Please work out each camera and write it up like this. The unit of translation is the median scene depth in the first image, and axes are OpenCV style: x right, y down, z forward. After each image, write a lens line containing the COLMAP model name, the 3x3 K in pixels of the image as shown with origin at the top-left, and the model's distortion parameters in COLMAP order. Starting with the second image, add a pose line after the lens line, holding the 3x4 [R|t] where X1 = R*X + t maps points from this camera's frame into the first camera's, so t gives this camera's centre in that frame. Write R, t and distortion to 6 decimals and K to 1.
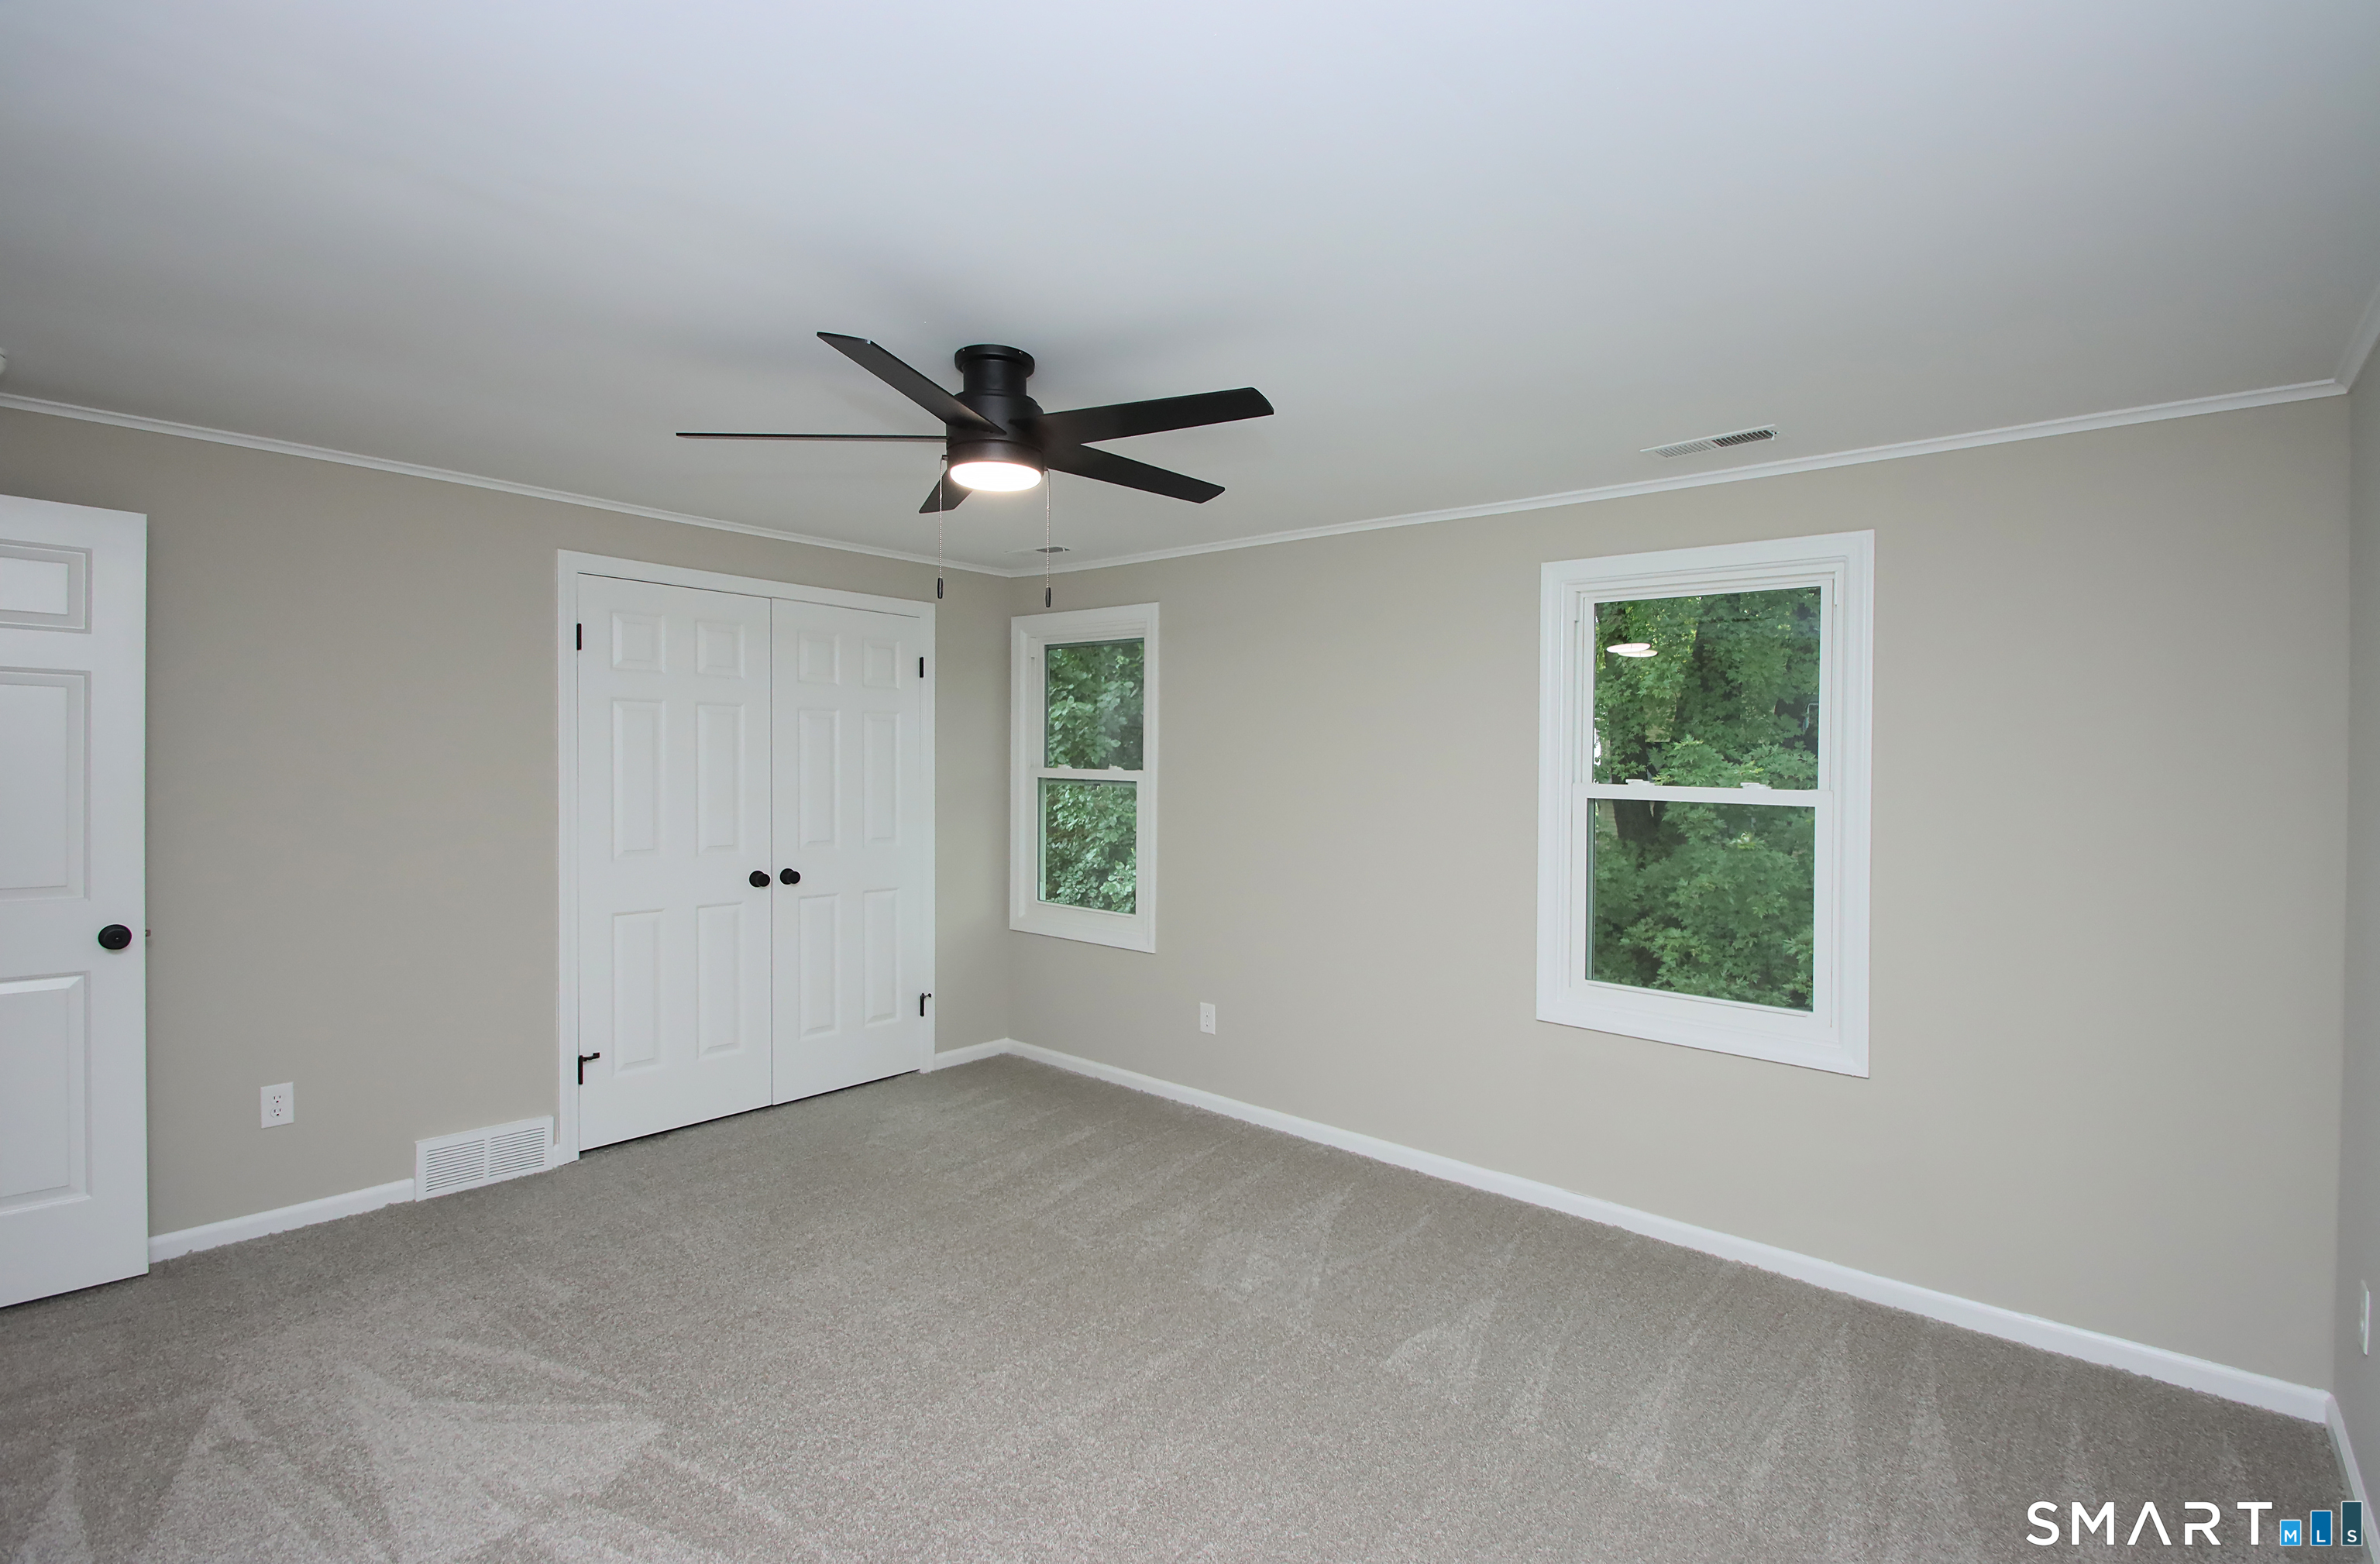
lens RADIAL K [[1121.2, 0, 1196.6], [0, 1121.2, 849.8], [0, 0, 1]] dist [0.006436, -0.013826]
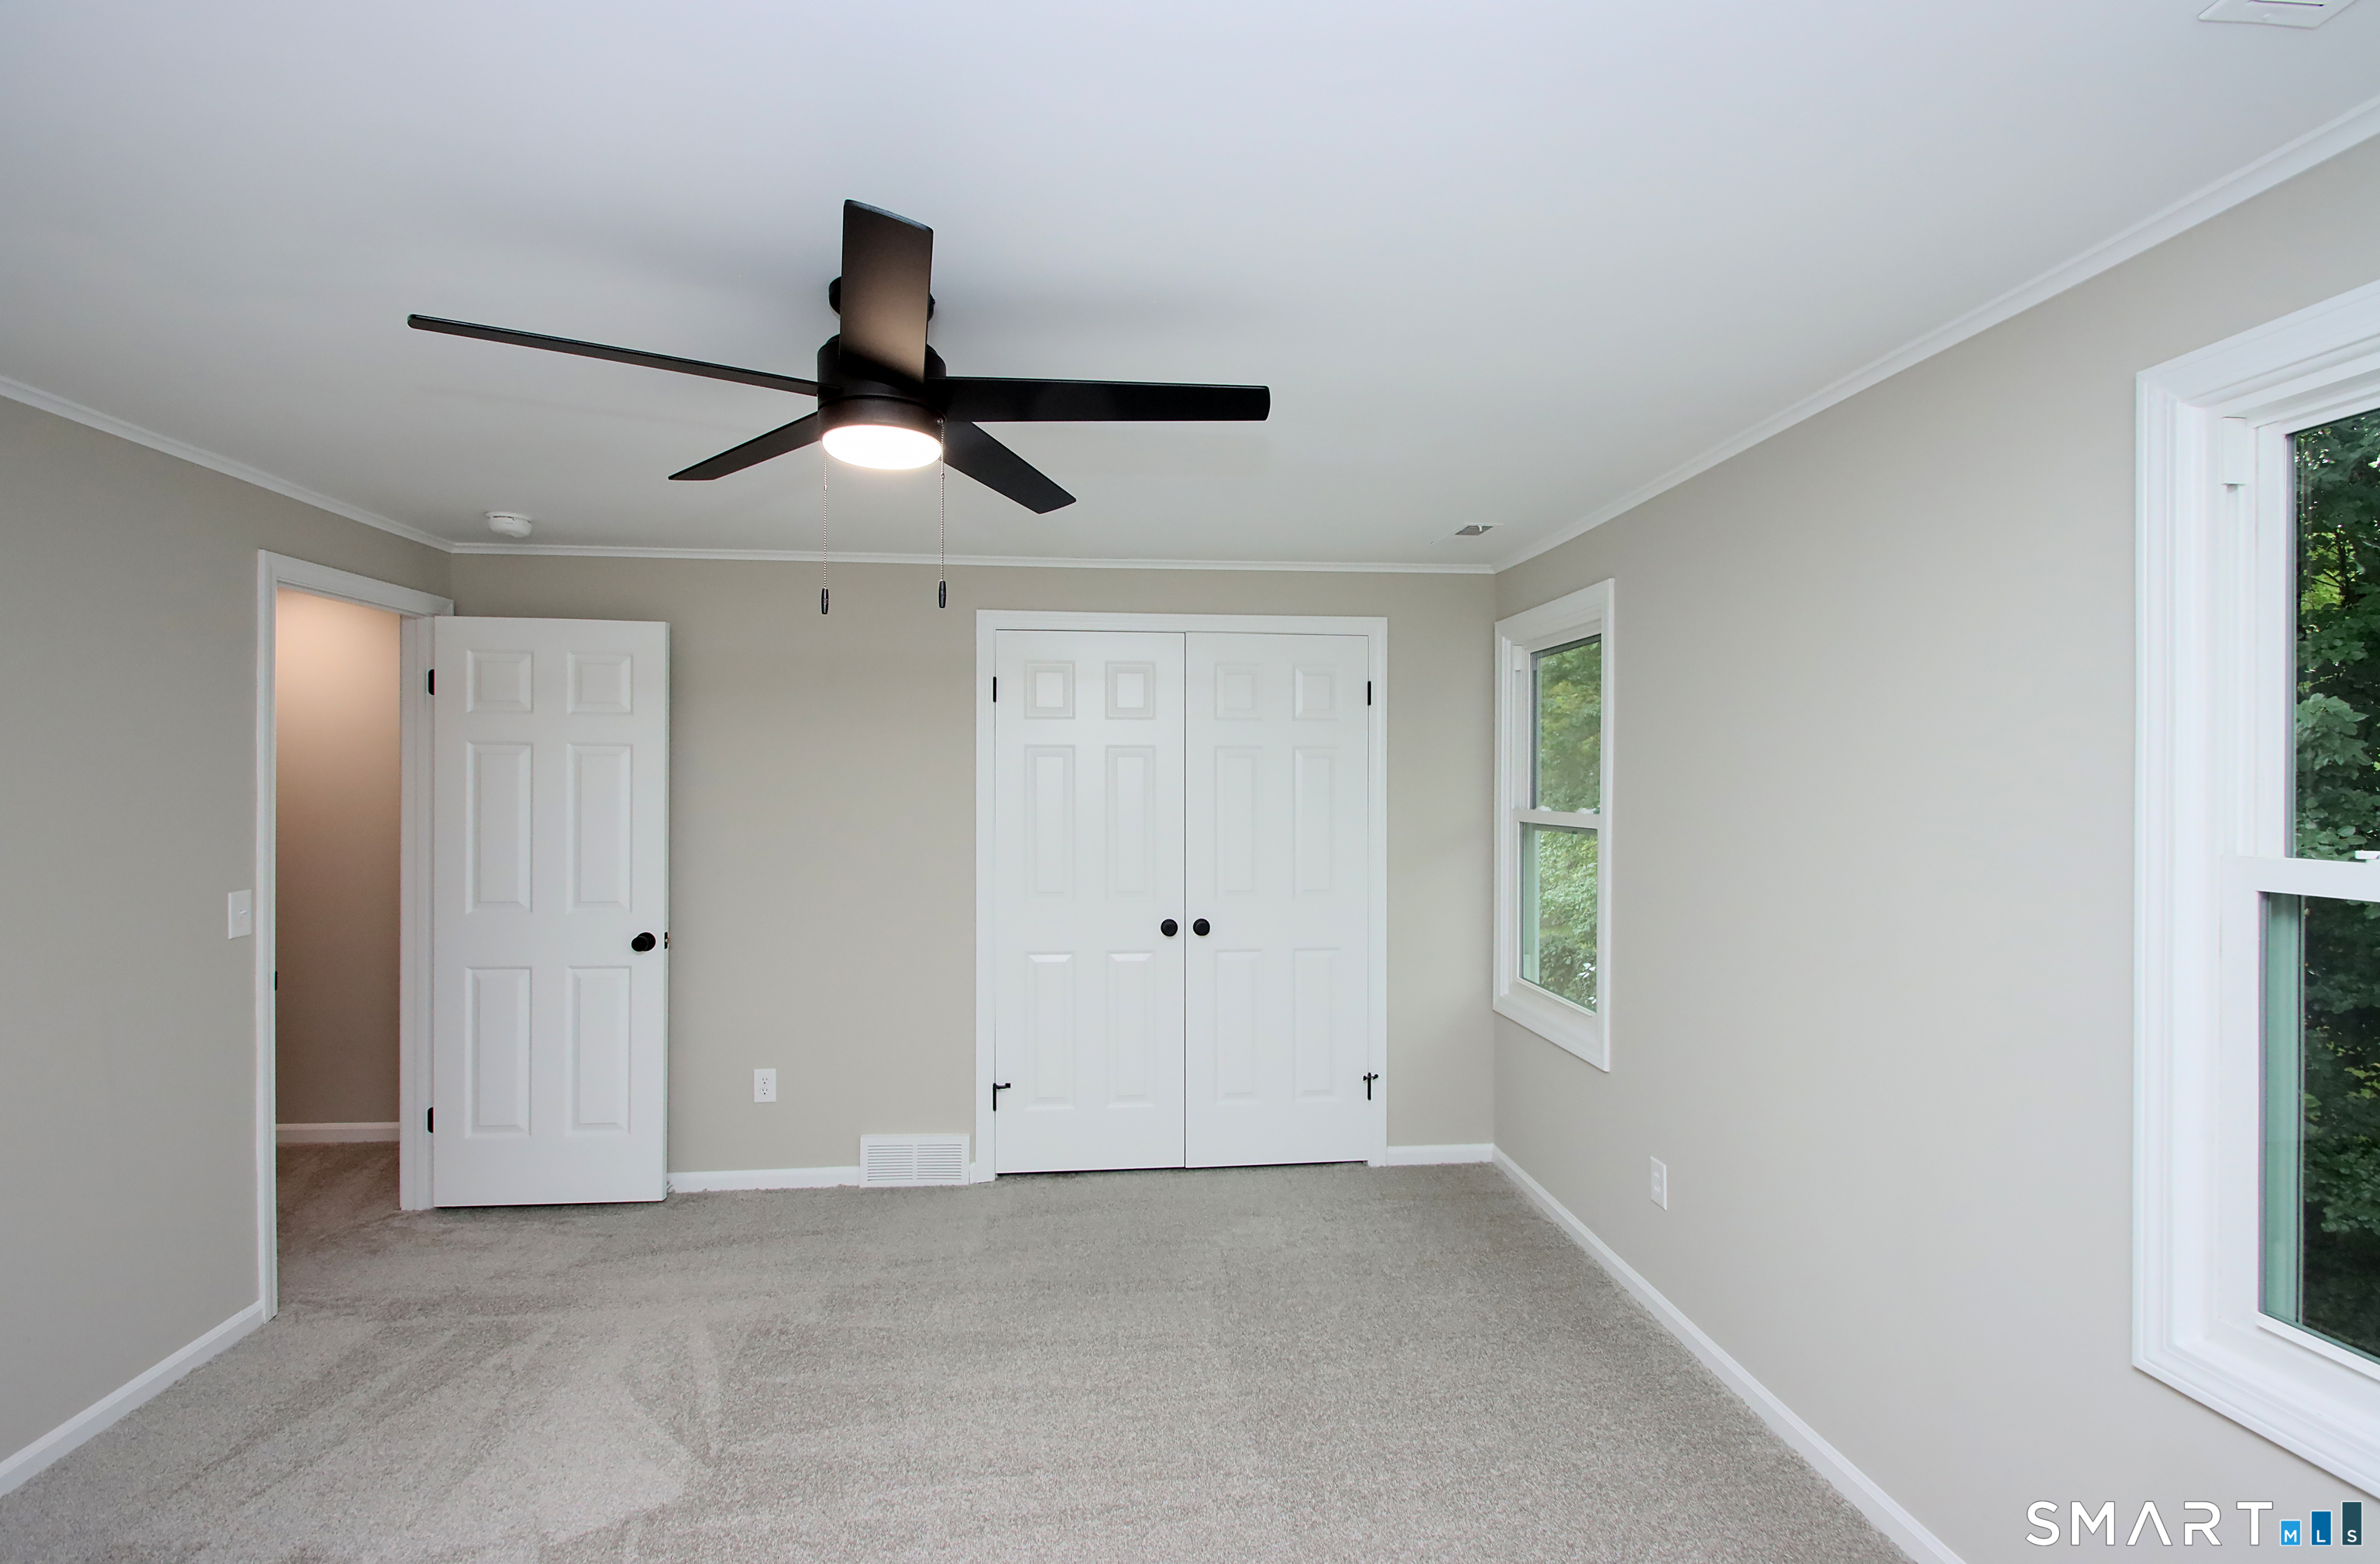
lens RADIAL K [[1110.5, 0, 1192.7], [0, 1110.5, 843.0], [0, 0, 1]] dist [0.001643, -0.000023]
pose [[0.716828, 0.021067, -0.696932, 0.321713], [-0.044155, 0.998909, -0.015220, -0.036918], [0.695851, 0.041684, 0.716976, 0.379918]]
